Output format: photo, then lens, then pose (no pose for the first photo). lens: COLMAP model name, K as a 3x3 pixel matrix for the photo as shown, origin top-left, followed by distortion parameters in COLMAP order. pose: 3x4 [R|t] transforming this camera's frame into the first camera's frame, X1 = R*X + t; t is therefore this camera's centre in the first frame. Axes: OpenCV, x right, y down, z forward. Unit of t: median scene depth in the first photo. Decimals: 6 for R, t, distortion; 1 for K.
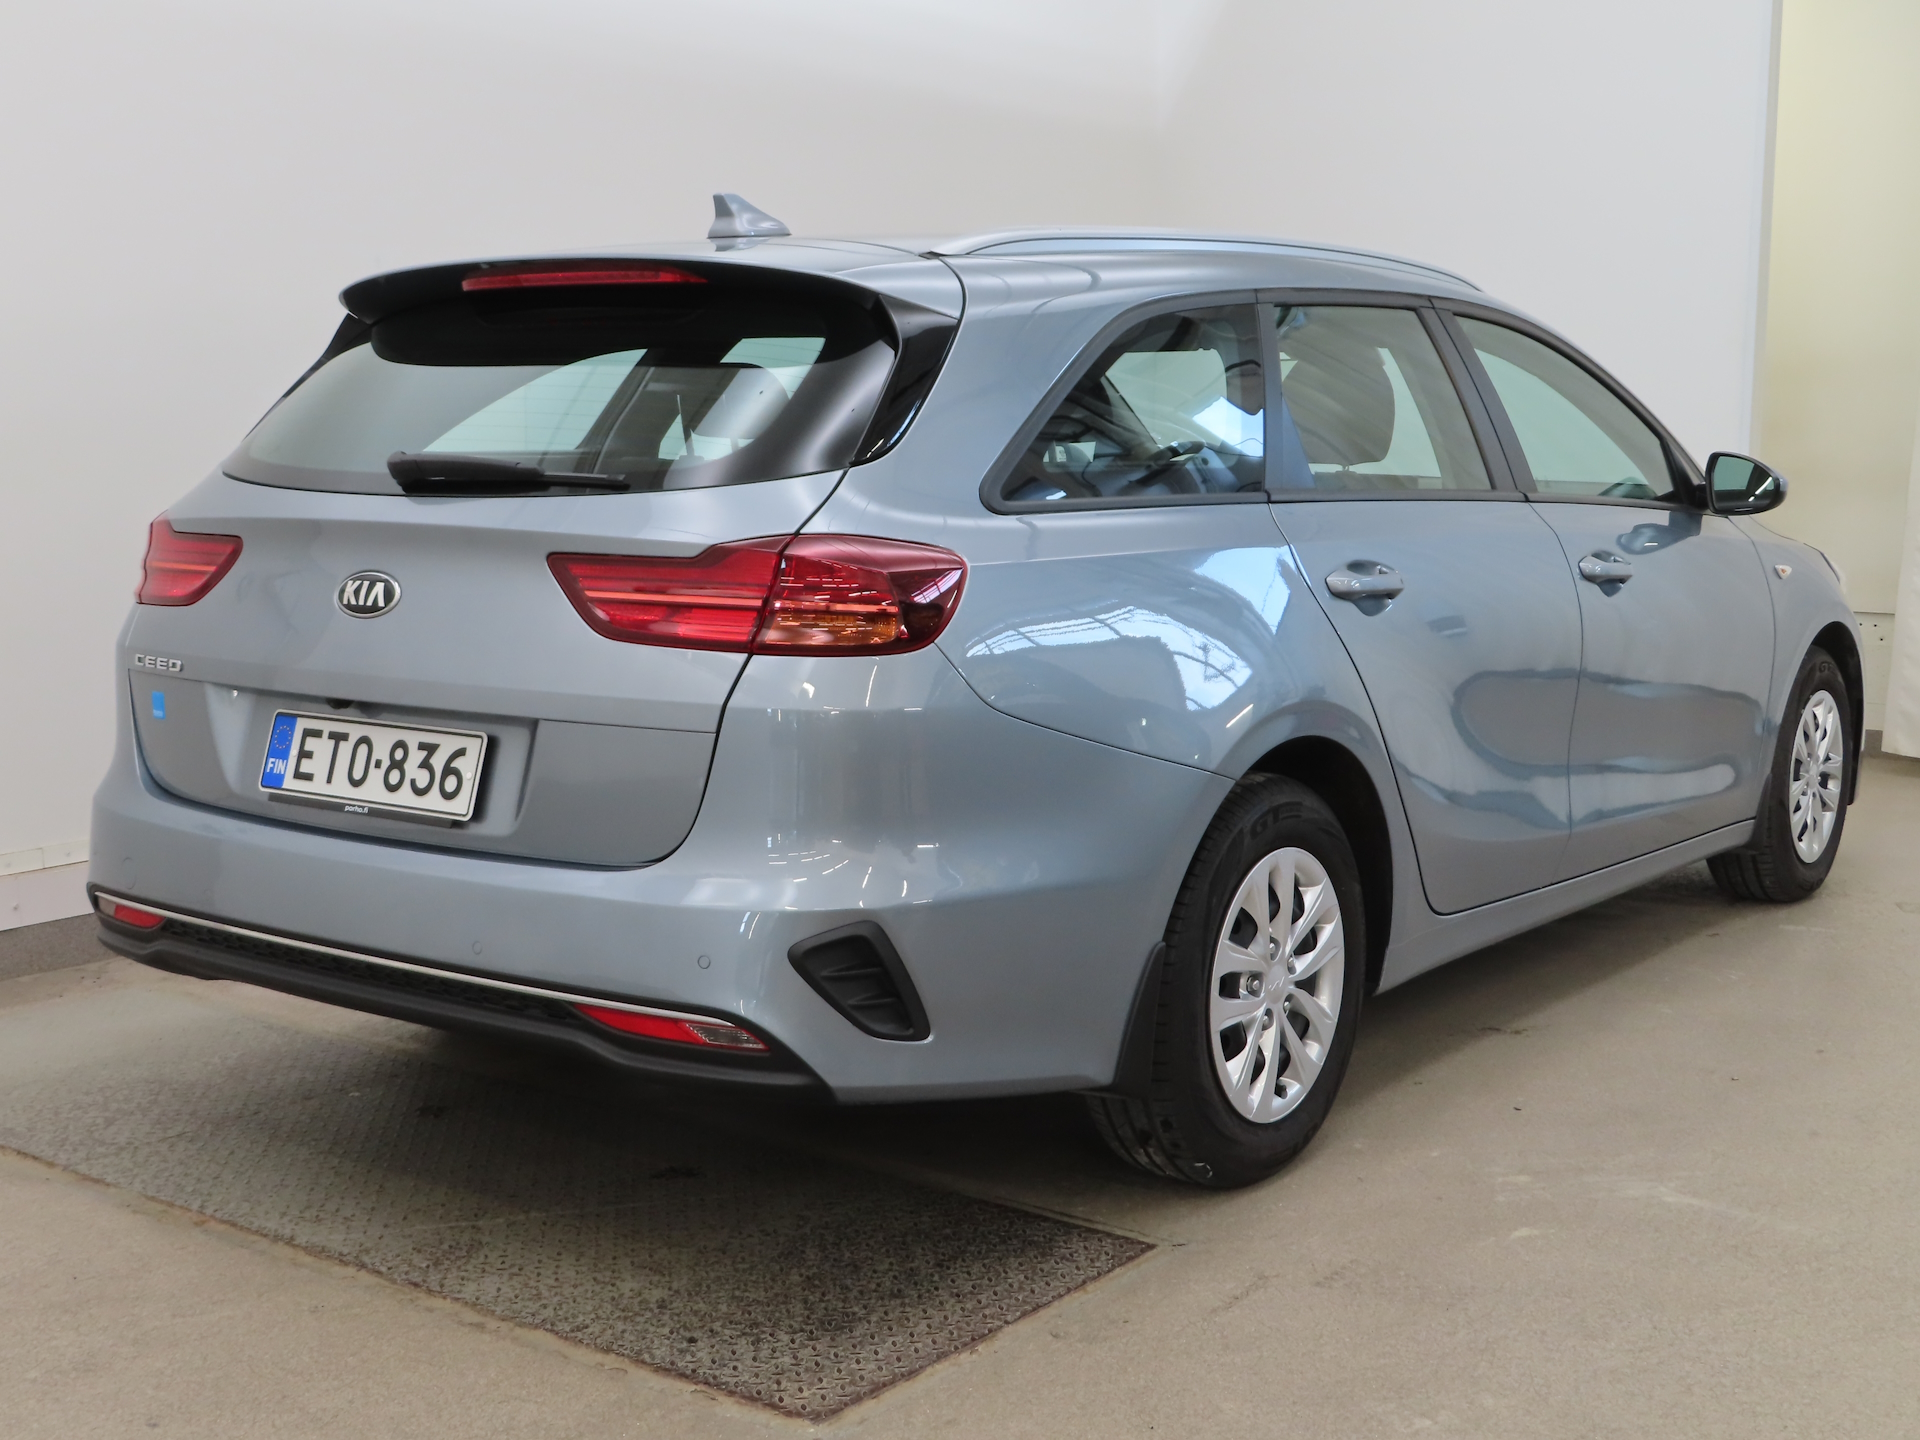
lens RADIAL K [[2634.5, 0, 960.0], [0, 2634.5, 720.0], [0, 0, 1]] dist [-0.127722, 0.014543]
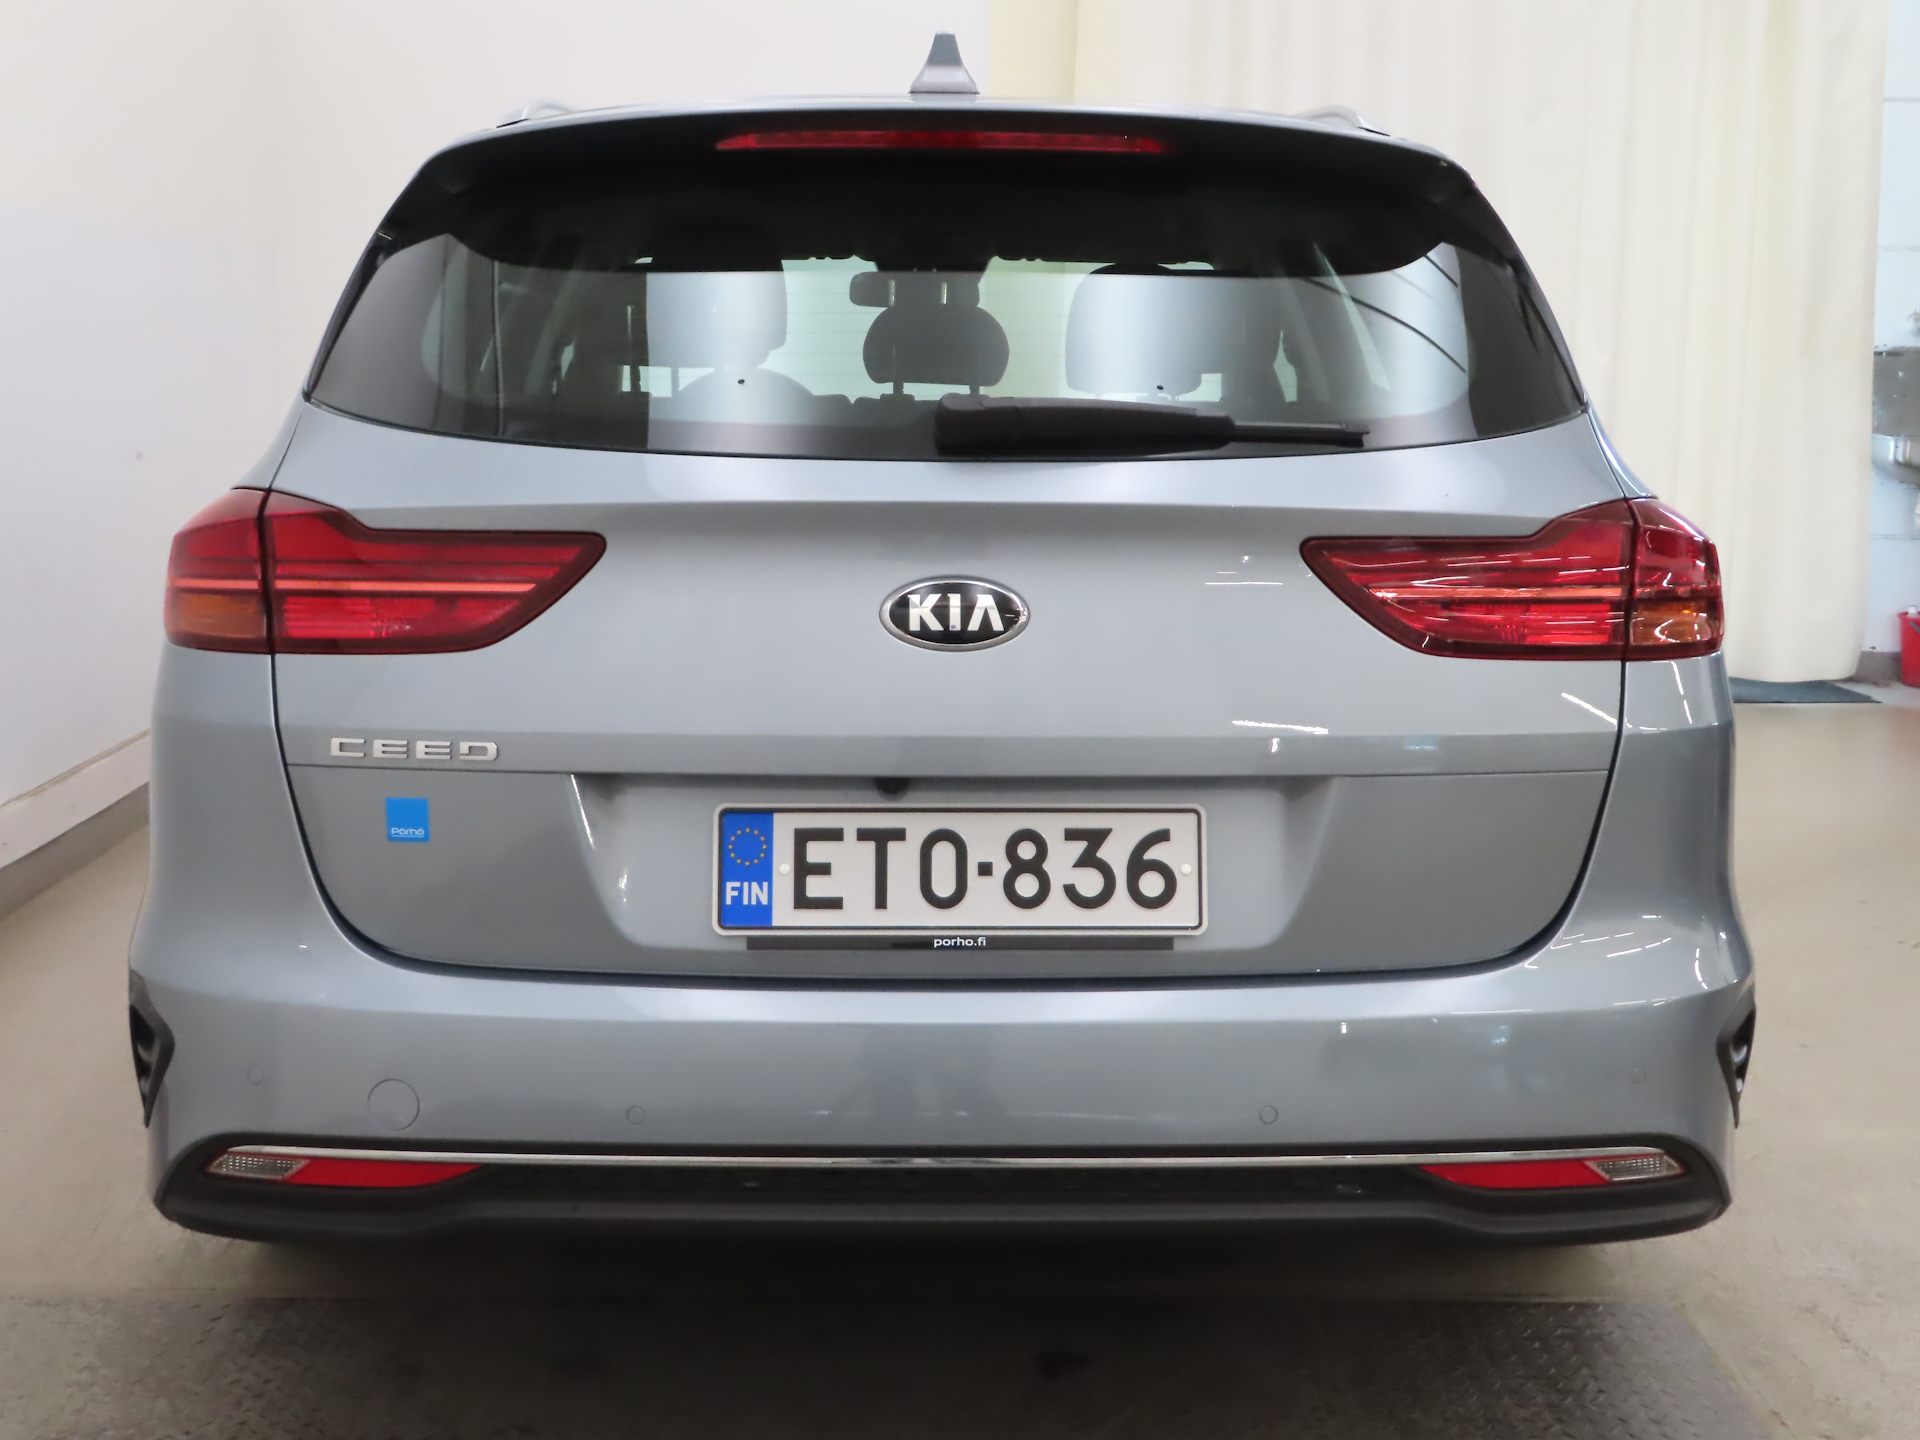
lens RADIAL K [[2634.5, 0, 960.0], [0, 2634.5, 720.0], [0, 0, 1]] dist [-0.127722, 0.014543]
pose [[0.780797, -0.092646, 0.617878, -0.631754], [0.070658, 0.995694, 0.060008, -0.060674], [-0.620777, -0.003196, 0.783981, 0.483515]]
